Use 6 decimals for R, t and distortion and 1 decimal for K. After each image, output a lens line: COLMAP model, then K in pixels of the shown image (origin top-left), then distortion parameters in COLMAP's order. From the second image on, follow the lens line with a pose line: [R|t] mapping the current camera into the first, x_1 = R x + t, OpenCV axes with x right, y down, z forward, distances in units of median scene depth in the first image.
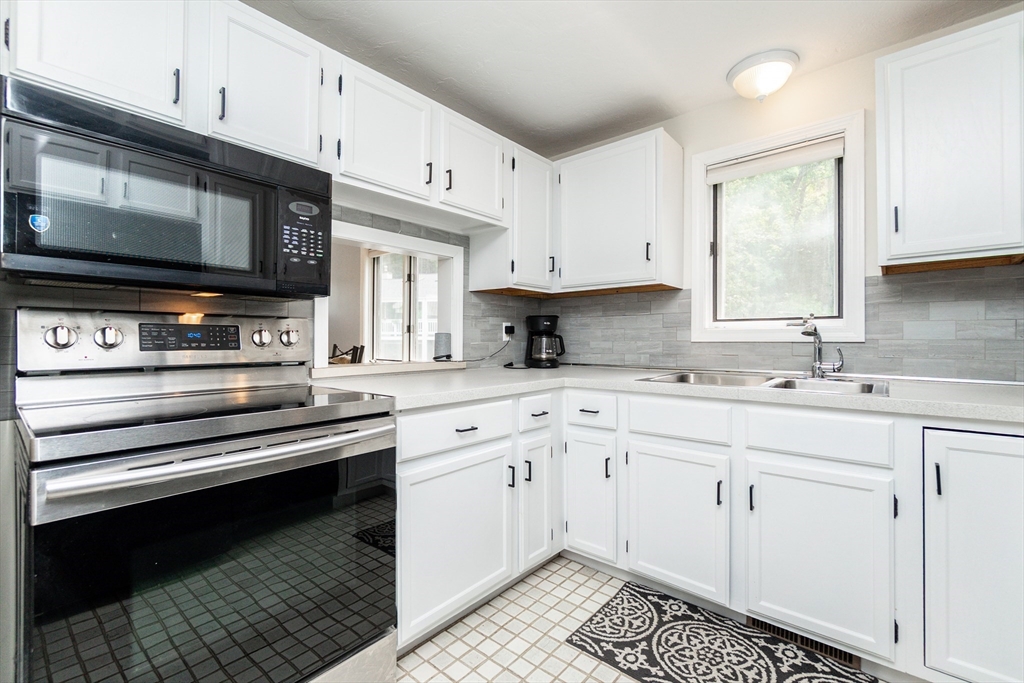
lens RADIAL K [[448.5, 0, 507.9], [0, 448.5, 341.6], [0, 0, 1]] dist [0.005177, 0.000981]
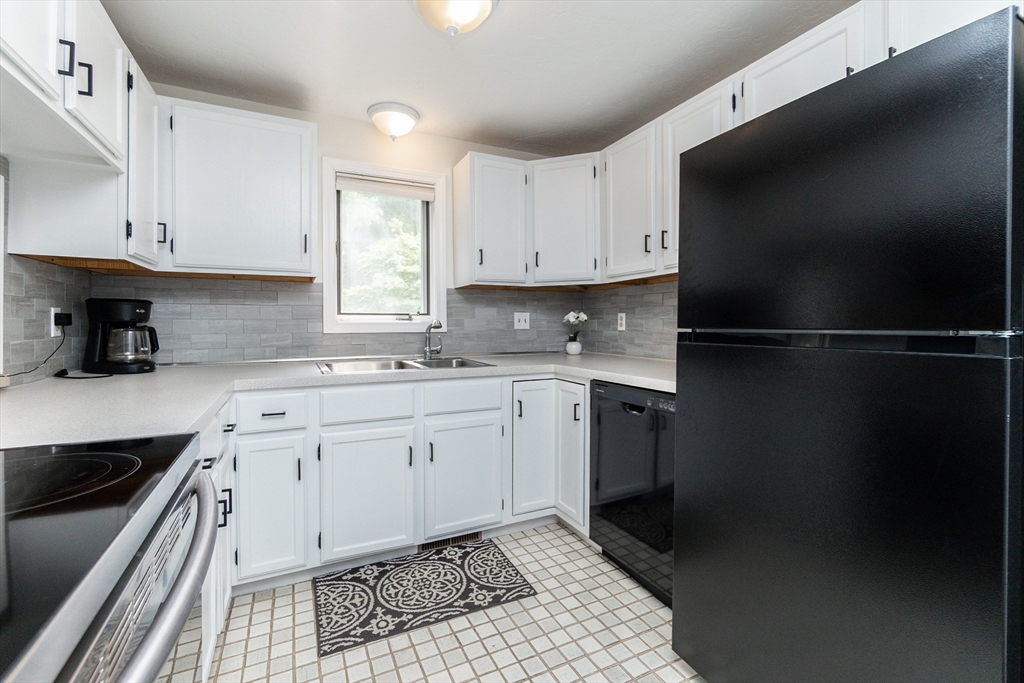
lens RADIAL K [[448.5, 0, 508.6], [0, 448.5, 330.5], [0, 0, 1]] dist [0.005177, 0.000981]
pose [[0.390137, -0.013317, 0.920661, -0.509859], [0.004392, 0.999911, 0.012602, -0.022517], [-0.920746, -0.000873, 0.390161, 0.240817]]
